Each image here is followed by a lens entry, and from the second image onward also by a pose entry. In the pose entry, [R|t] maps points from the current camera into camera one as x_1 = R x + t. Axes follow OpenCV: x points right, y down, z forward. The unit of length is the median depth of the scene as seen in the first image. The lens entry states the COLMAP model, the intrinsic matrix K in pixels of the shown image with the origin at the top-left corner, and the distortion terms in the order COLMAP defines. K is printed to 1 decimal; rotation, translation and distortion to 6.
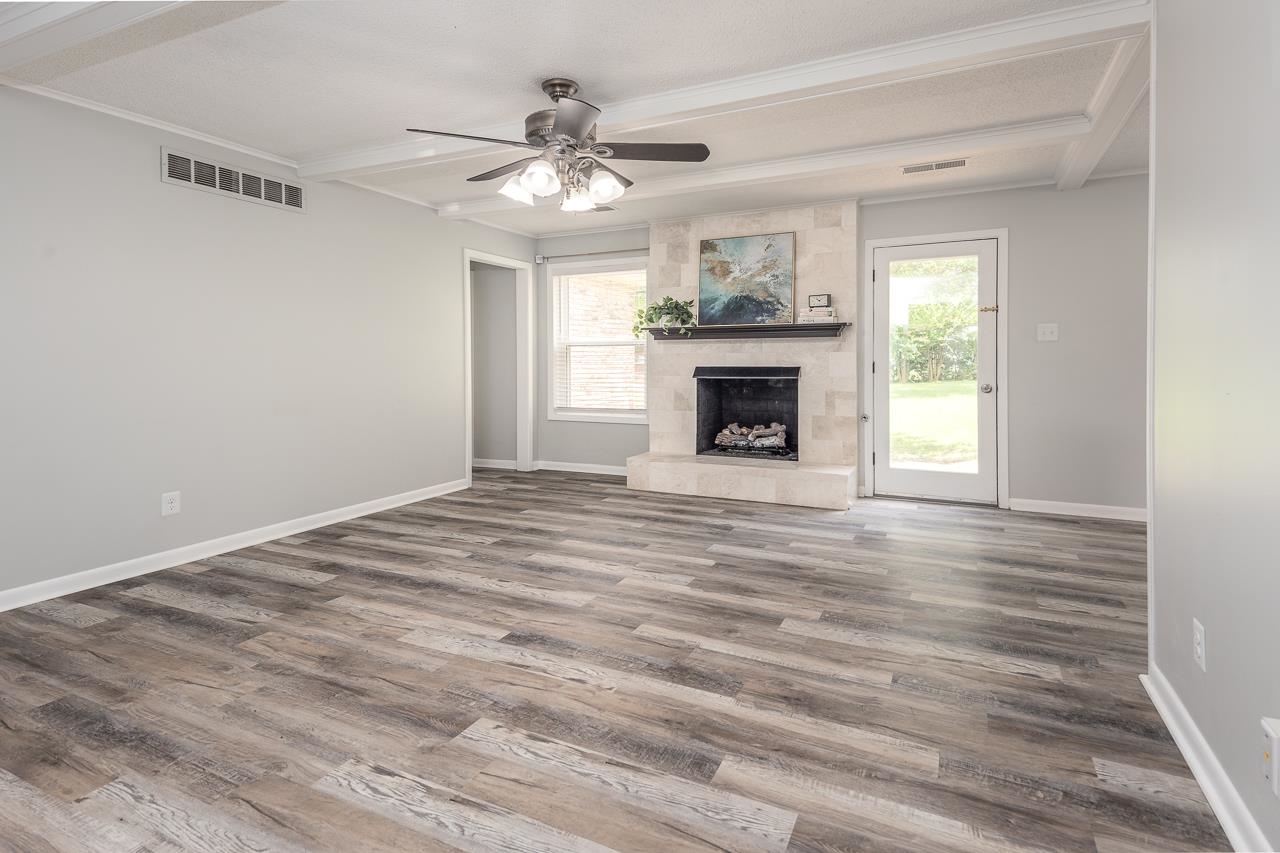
lens RADIAL K [[621.9, 0, 620.6], [0, 621.9, 369.0], [0, 0, 1]] dist [0.034830, -0.007199]
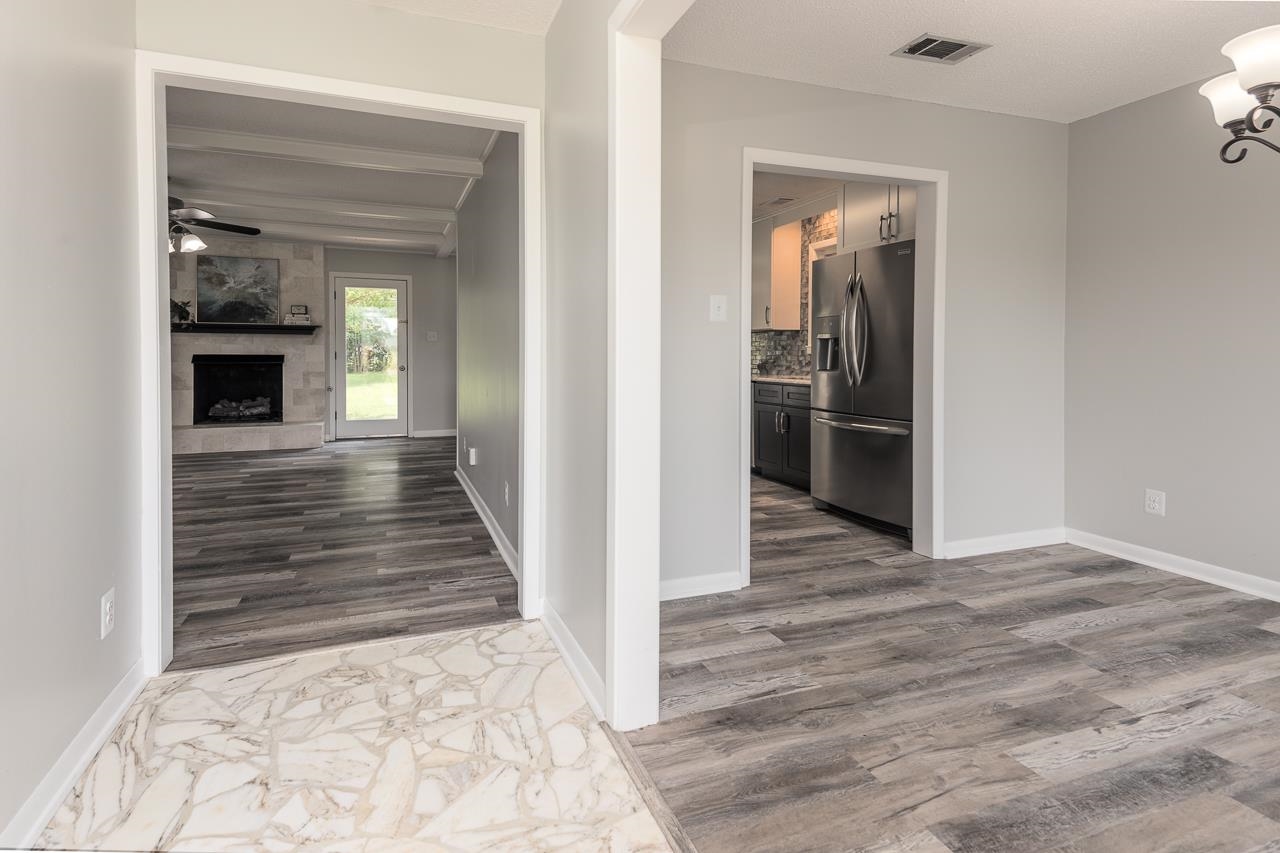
lens RADIAL K [[658.9, 0, 608.3], [0, 658.9, 367.7], [0, 0, 1]] dist [0.031234, -0.000238]
pose [[0.677835, -0.007124, 0.735180, -0.339536], [0.004693, 0.999975, 0.005364, 0.022149], [-0.735199, -0.000185, 0.677851, -0.595606]]
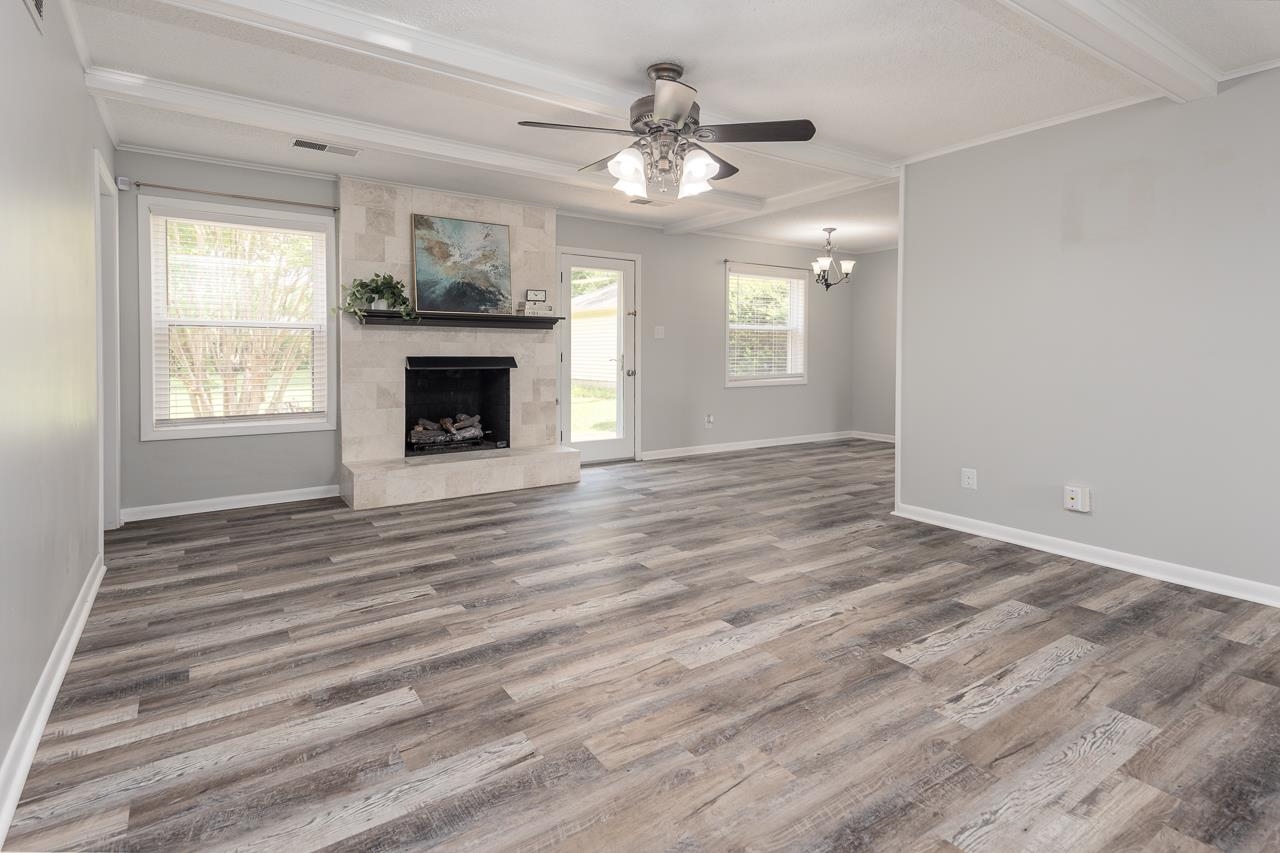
lens RADIAL K [[658.9, 0, 608.3], [0, 658.9, 367.7], [0, 0, 1]] dist [0.031234, -0.000238]
pose [[0.500549, -0.014526, 0.865586, -0.615211], [0.004924, 0.999891, 0.013932, 0.000252], [-0.865694, -0.002712, 0.500566, 0.326861]]
